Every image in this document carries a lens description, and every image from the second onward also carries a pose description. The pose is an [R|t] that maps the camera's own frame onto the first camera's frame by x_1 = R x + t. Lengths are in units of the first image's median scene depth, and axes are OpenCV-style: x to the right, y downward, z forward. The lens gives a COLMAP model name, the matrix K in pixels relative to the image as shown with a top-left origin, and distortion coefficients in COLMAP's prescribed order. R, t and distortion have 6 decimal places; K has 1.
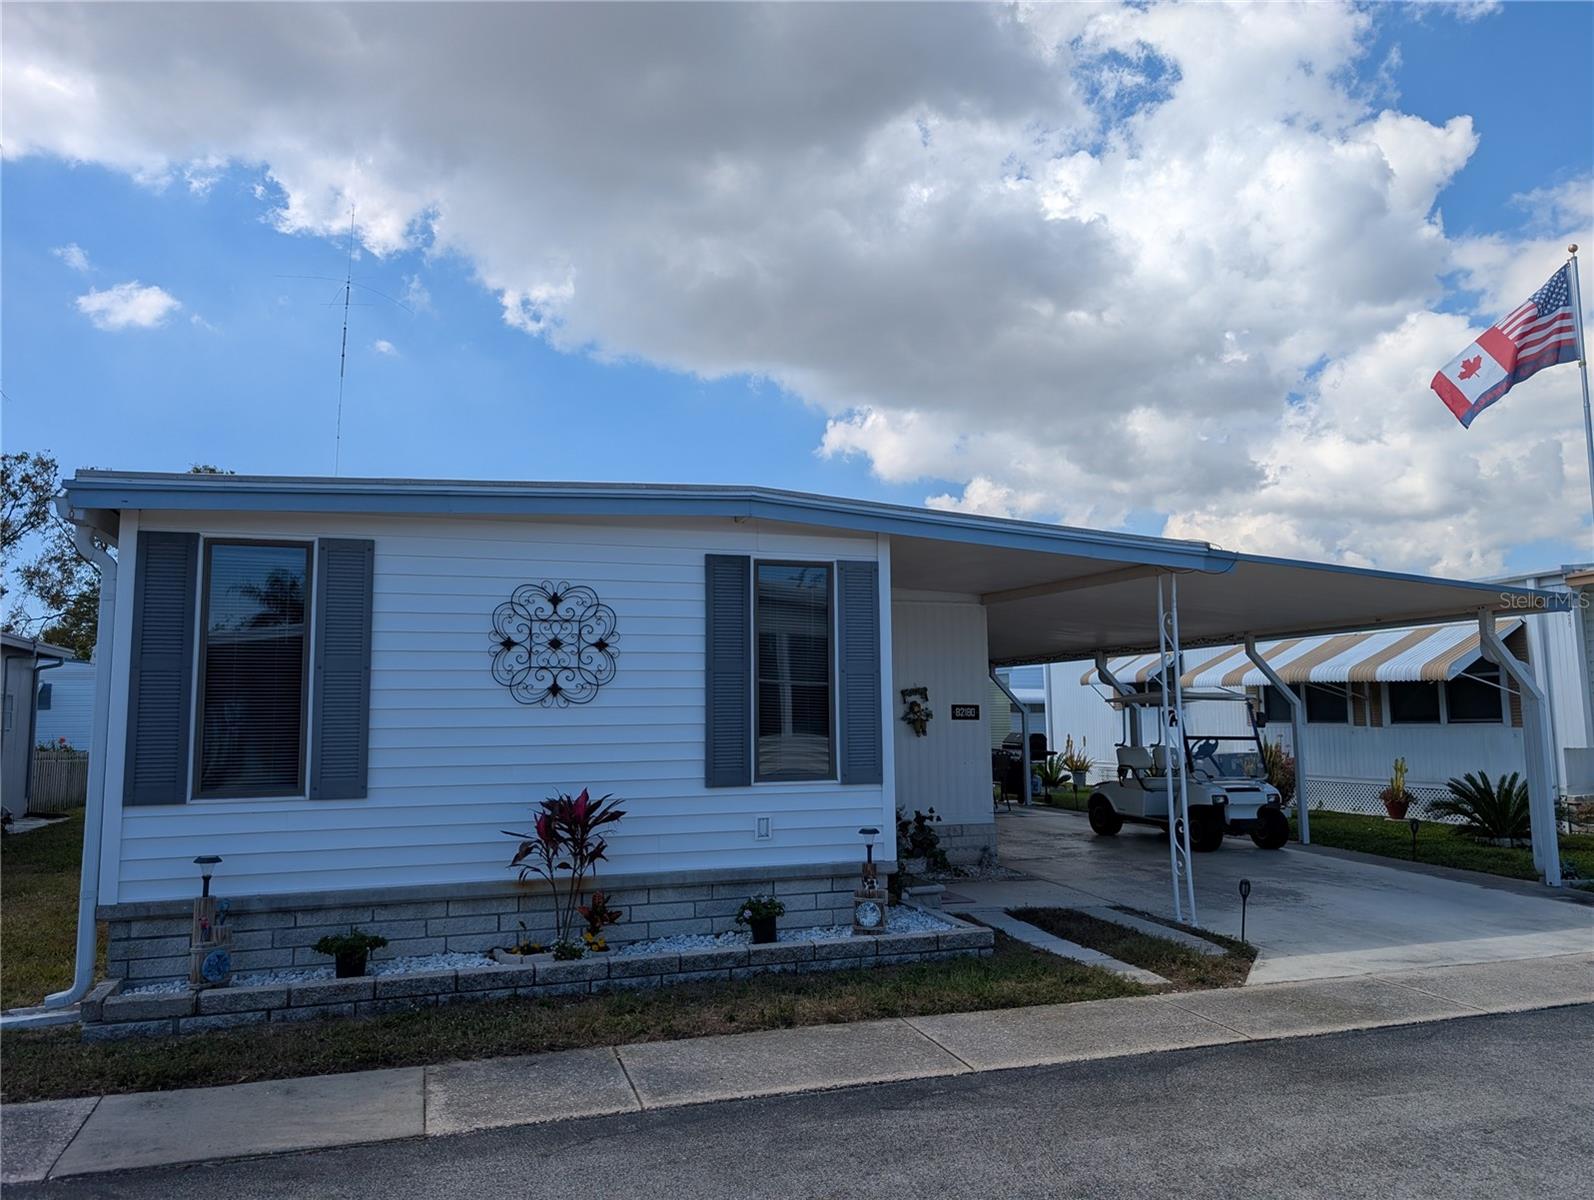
lens RADIAL K [[1082.0, 0, 797.0], [0, 1082.0, 600.0], [0, 0, 1]] dist [-0.025598, -0.000279]
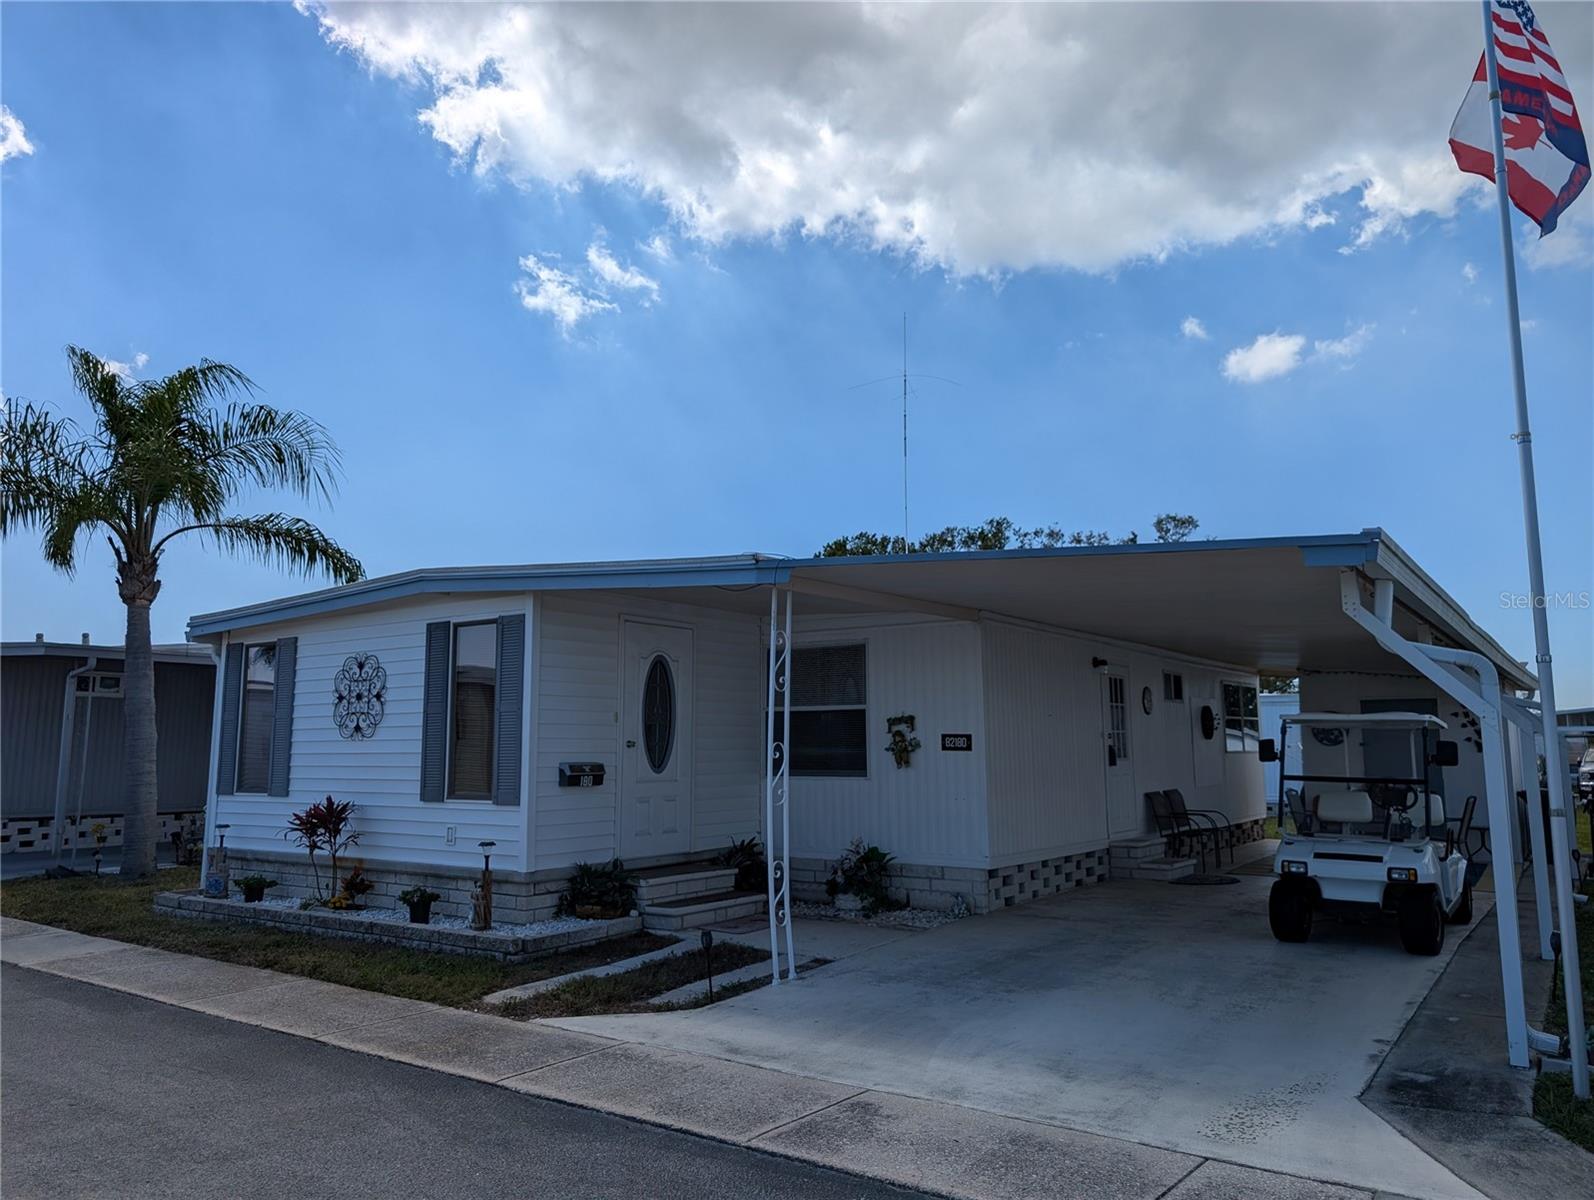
lens RADIAL K [[1160.7, 0, 797.0], [0, 1160.7, 600.0], [0, 0, 1]] dist [-0.049354, -0.002386]
pose [[0.604321, -0.097800, -0.790716, 1.308840], [0.086111, 0.994642, -0.057211, 0.048524], [0.792074, -0.033515, 0.609504, 0.504641]]
